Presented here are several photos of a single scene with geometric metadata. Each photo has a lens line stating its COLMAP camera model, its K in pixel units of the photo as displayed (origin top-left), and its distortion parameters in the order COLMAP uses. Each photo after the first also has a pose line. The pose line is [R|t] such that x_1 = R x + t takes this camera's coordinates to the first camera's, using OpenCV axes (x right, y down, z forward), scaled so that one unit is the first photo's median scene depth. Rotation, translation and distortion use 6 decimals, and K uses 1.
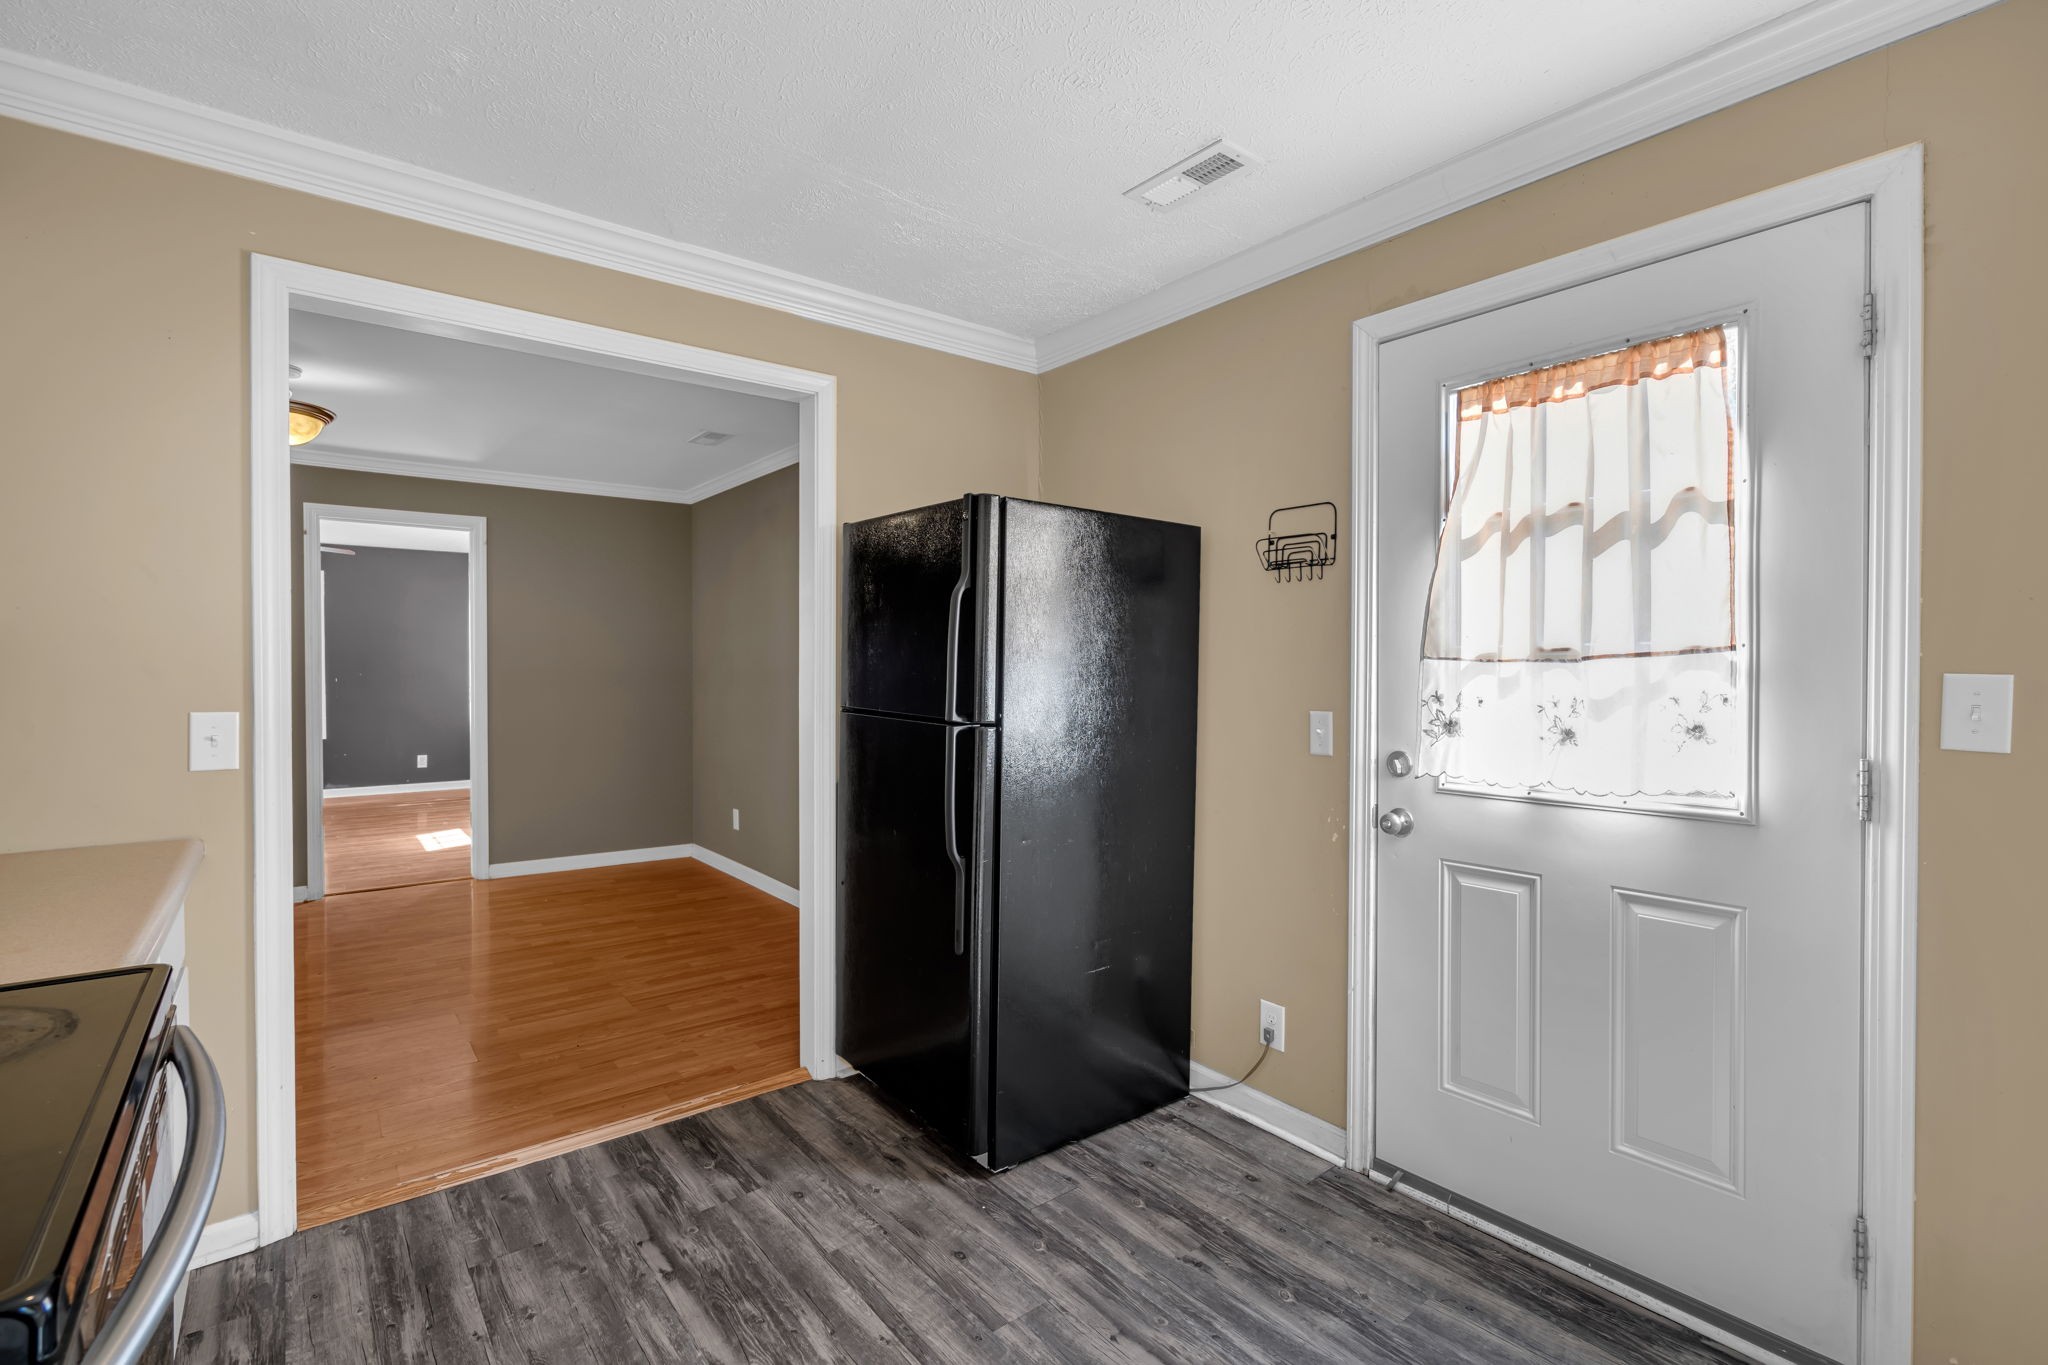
lens RADIAL K [[929.4, 0, 1029.9], [0, 929.4, 679.7], [0, 0, 1]] dist [-0.010377, 0.006078]
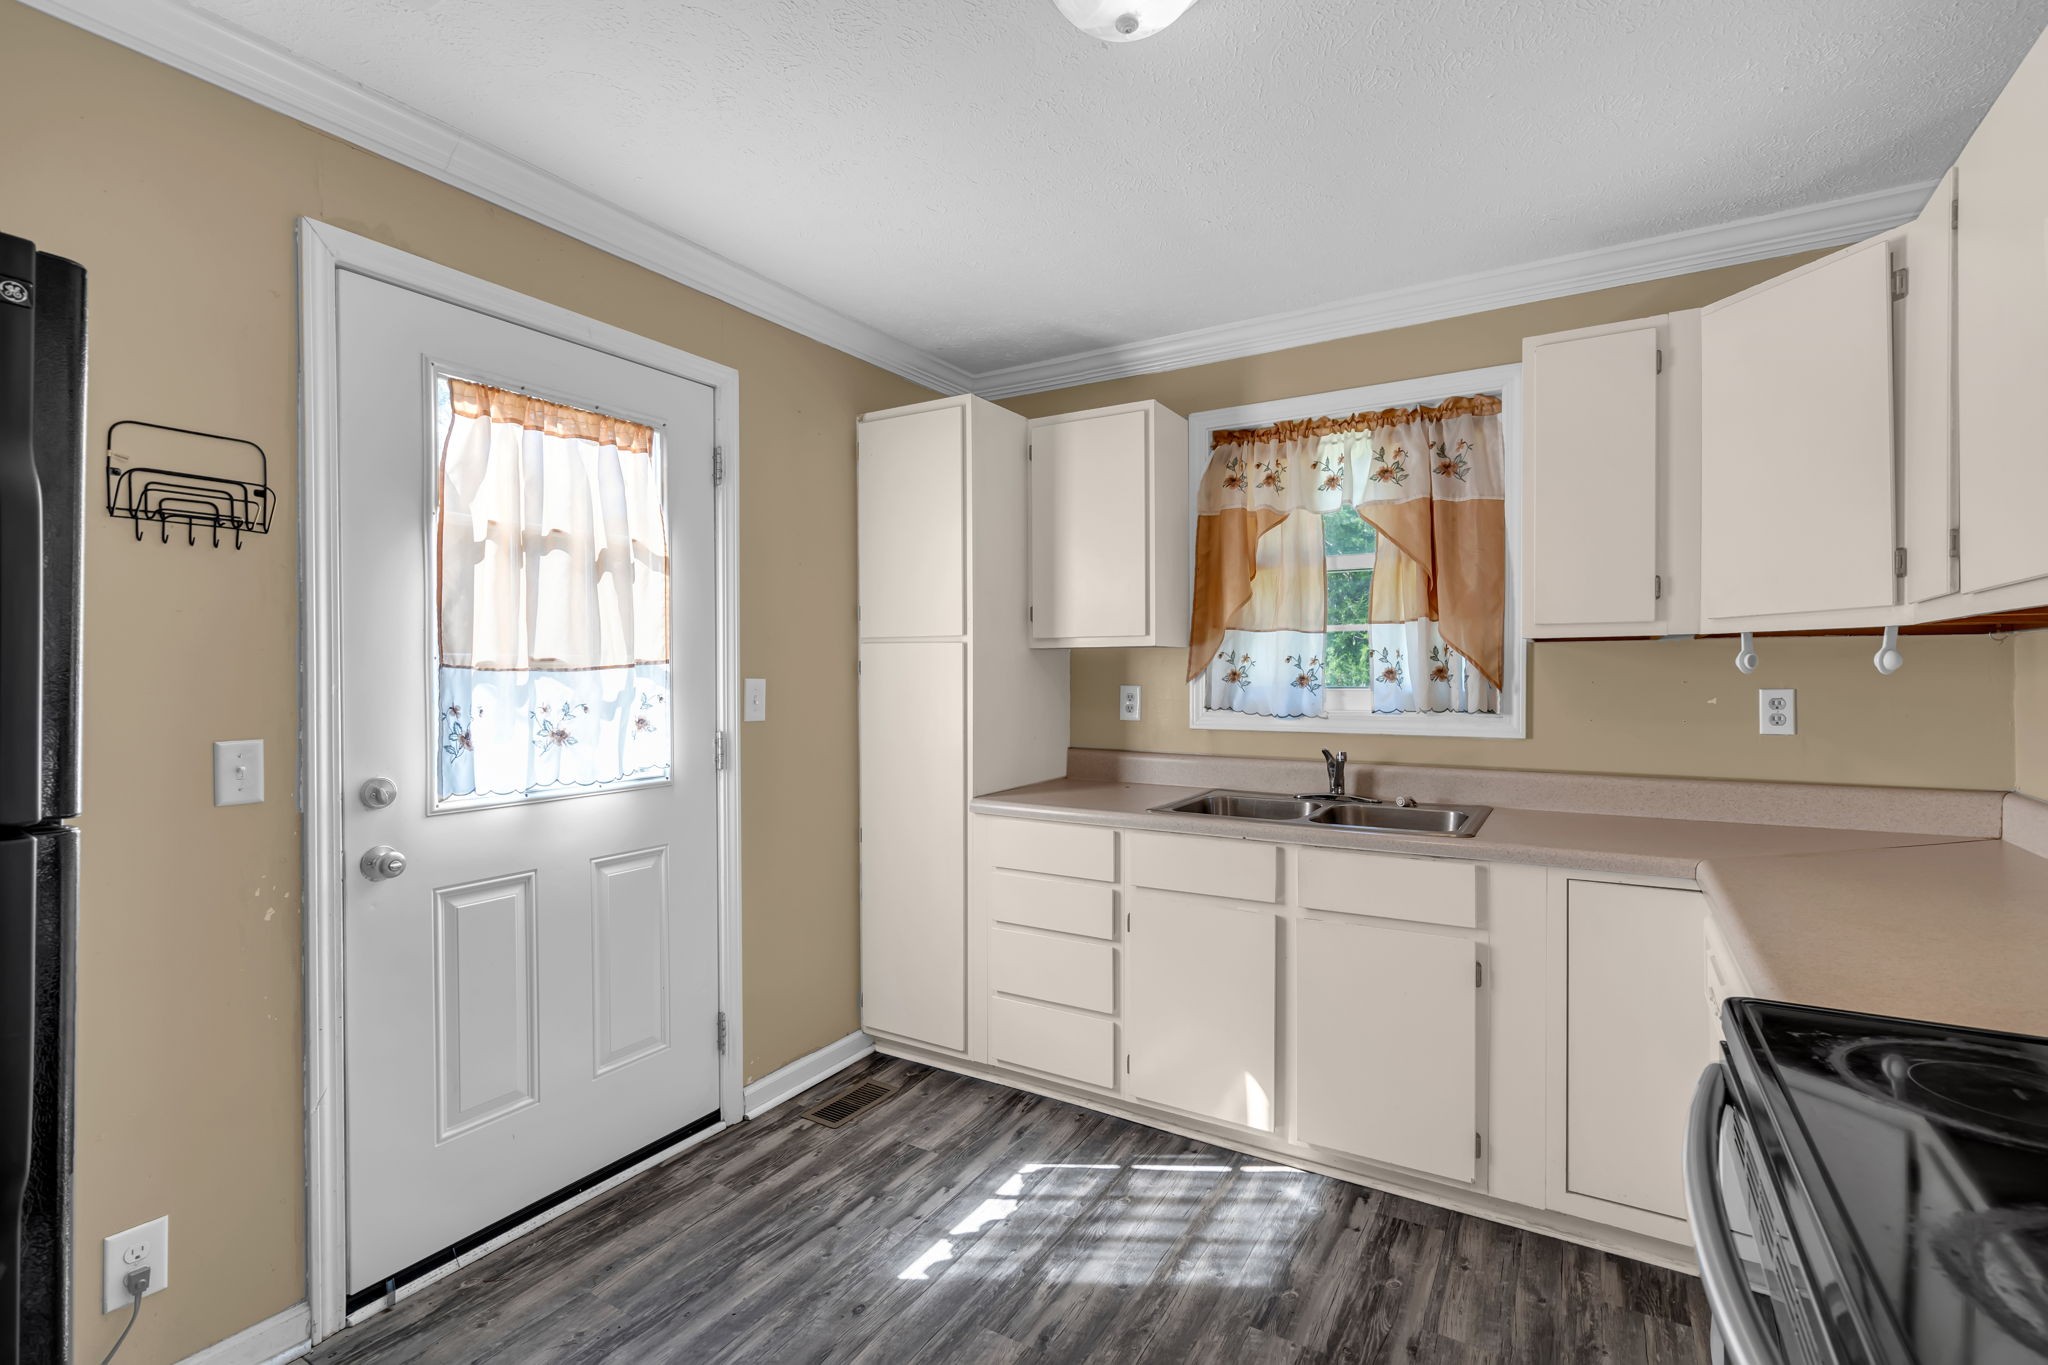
lens RADIAL K [[929.4, 0, 1029.9], [0, 929.4, 679.7], [0, 0, 1]] dist [-0.010377, 0.006078]
pose [[-0.344702, -0.008355, 0.938675, -0.646493], [0.012123, 0.999837, 0.013351, -0.016239], [-0.938634, 0.015981, -0.344545, 0.824801]]
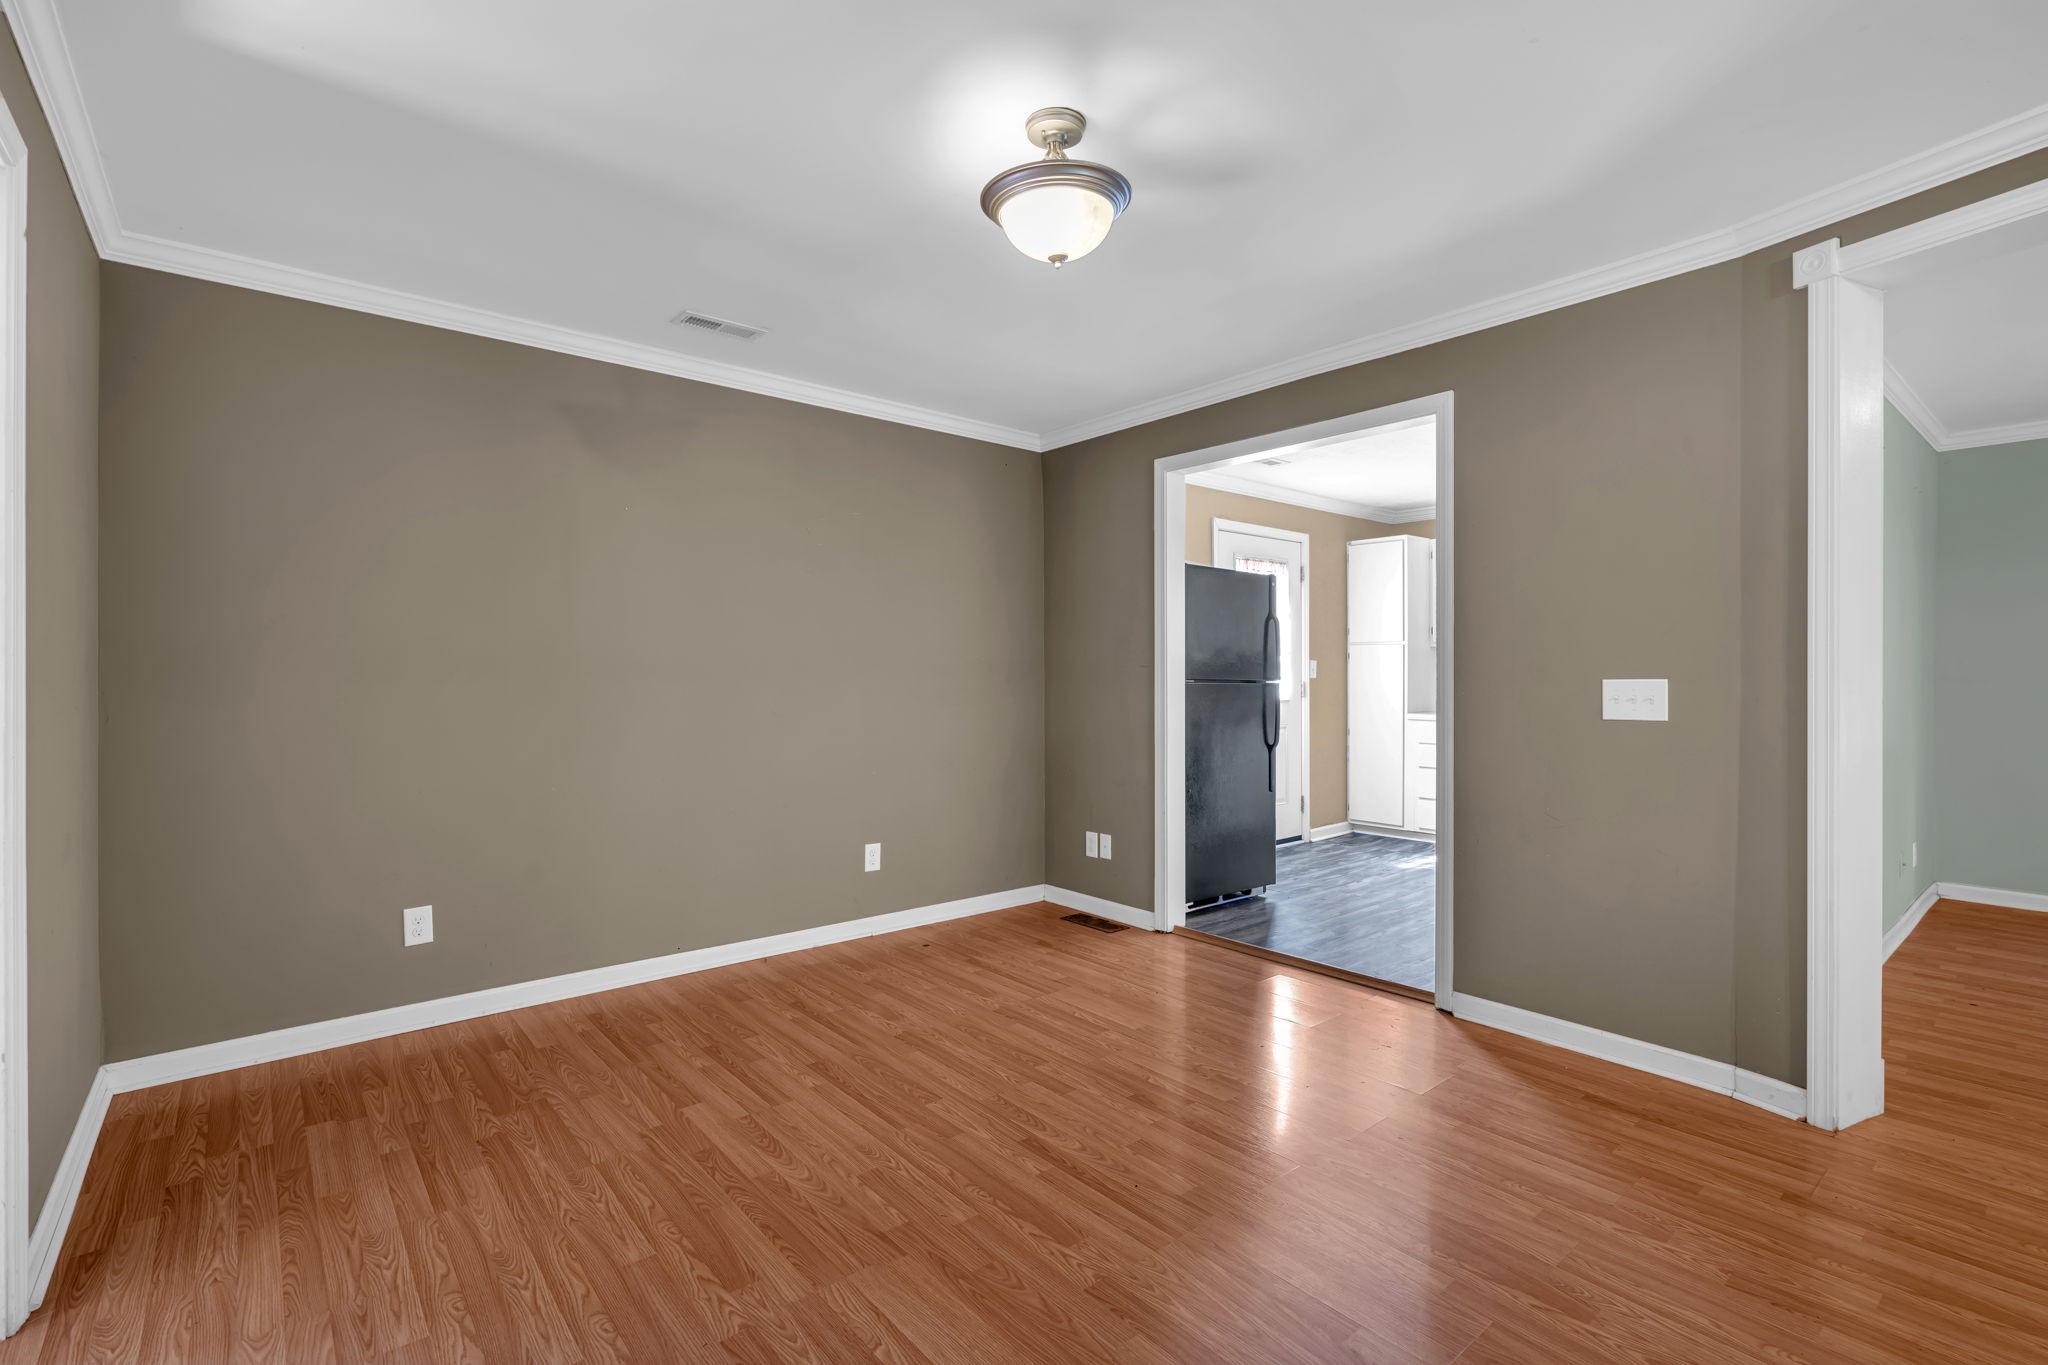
lens RADIAL K [[929.4, 0, 1029.9], [0, 929.4, 679.7], [0, 0, 1]] dist [-0.010377, 0.006078]
pose [[-0.035480, -0.008783, 0.999332, -2.444352], [0.014699, 0.999849, 0.009310, 0.017911], [-0.999262, 0.015019, -0.035345, 1.835317]]
